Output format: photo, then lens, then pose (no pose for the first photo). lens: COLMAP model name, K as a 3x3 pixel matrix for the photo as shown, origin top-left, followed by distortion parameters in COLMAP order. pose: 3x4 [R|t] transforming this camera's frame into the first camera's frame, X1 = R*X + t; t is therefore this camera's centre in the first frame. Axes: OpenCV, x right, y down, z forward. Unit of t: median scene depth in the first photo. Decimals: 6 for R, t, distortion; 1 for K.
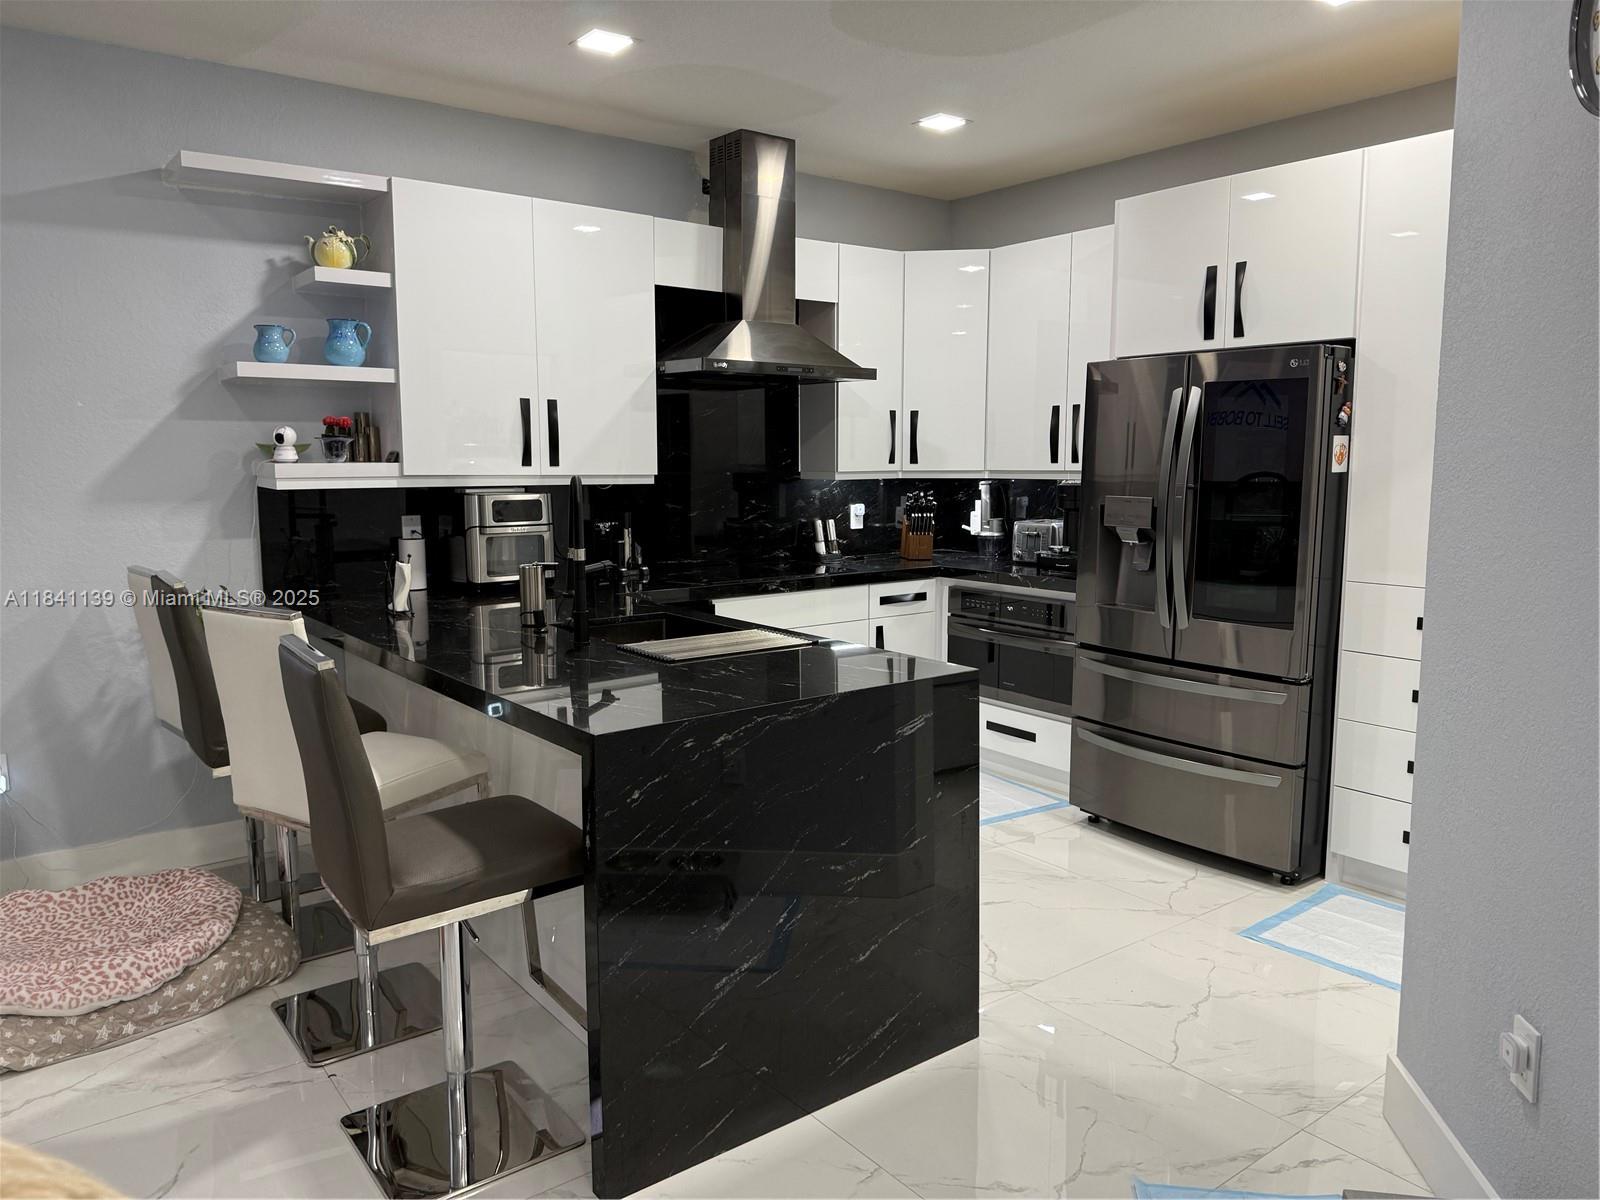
lens RADIAL K [[1126.7, 0, 800.0], [0, 1126.7, 600.0], [0, 0, 1]] dist [0.067929, -0.088334]
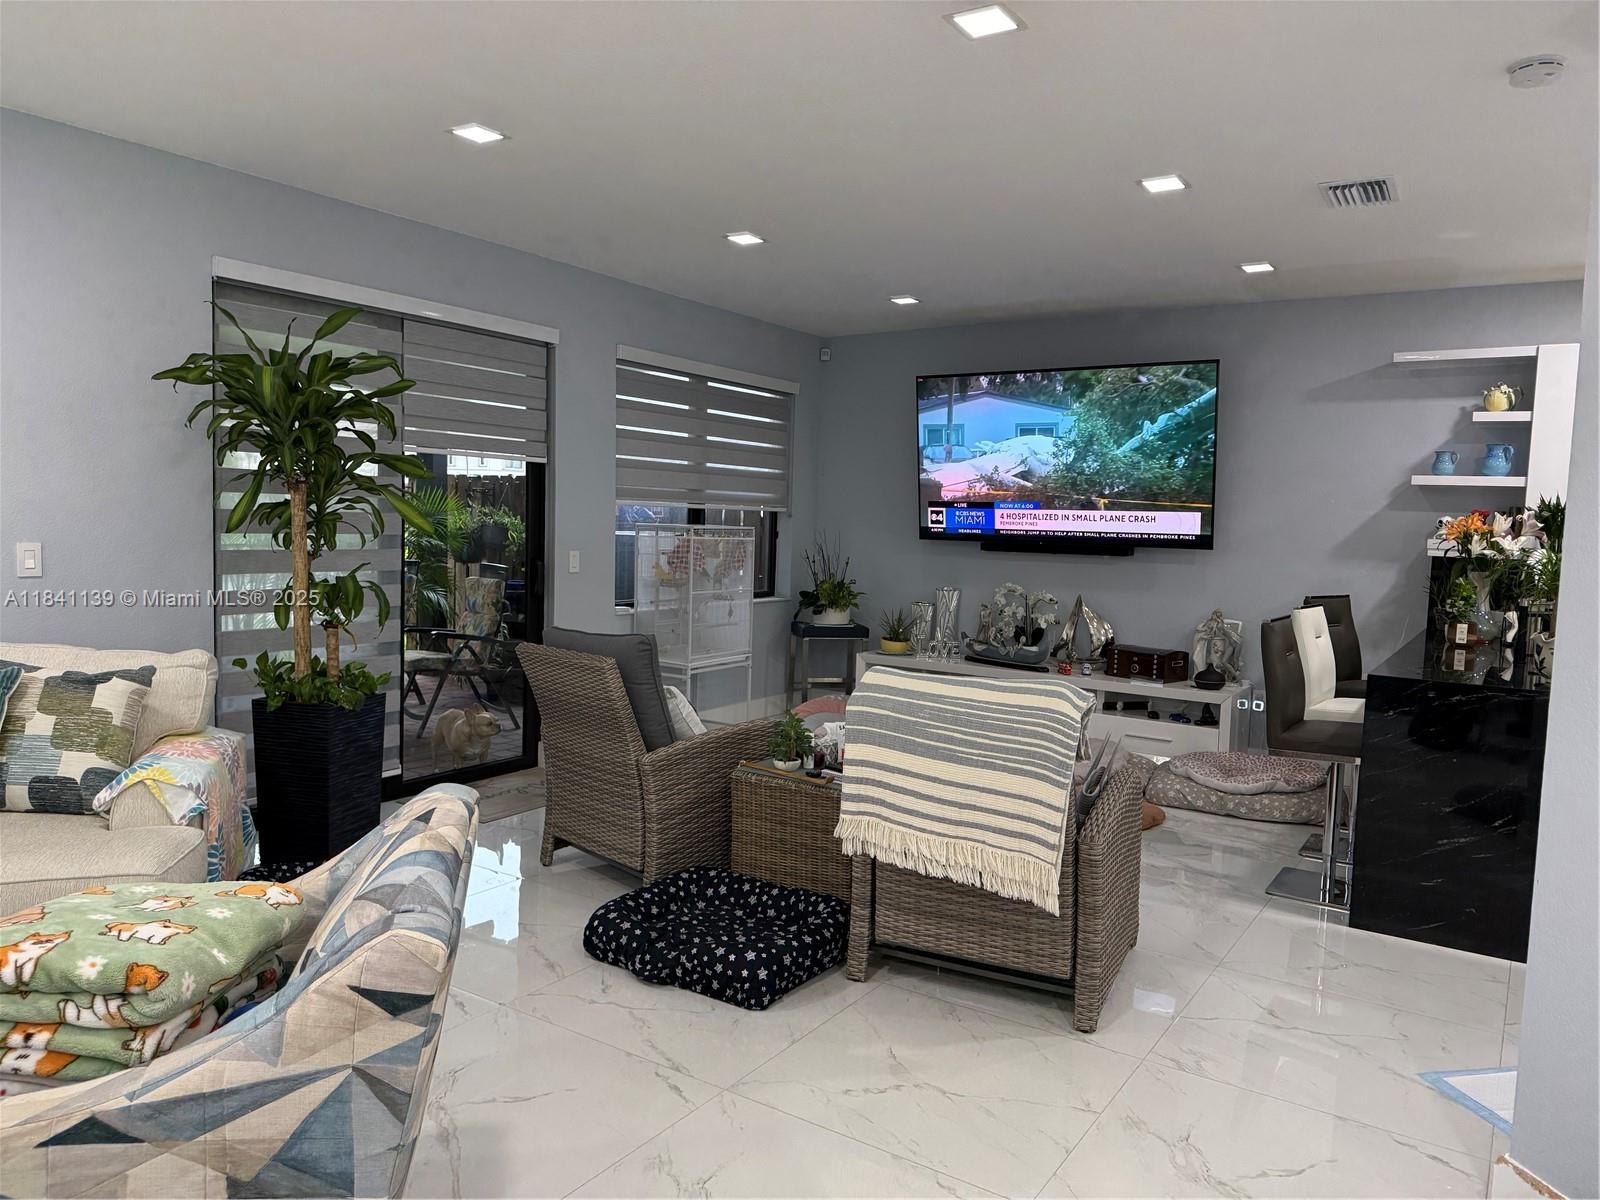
lens RADIAL K [[1126.7, 0, 800.0], [0, 1126.7, 600.0], [0, 0, 1]] dist [0.067929, -0.088334]
pose [[0.332389, 0.086503, -0.939167, 0.683217], [-0.154805, 0.987284, 0.036146, 0.037400], [0.930351, 0.133373, 0.341553, -0.307097]]
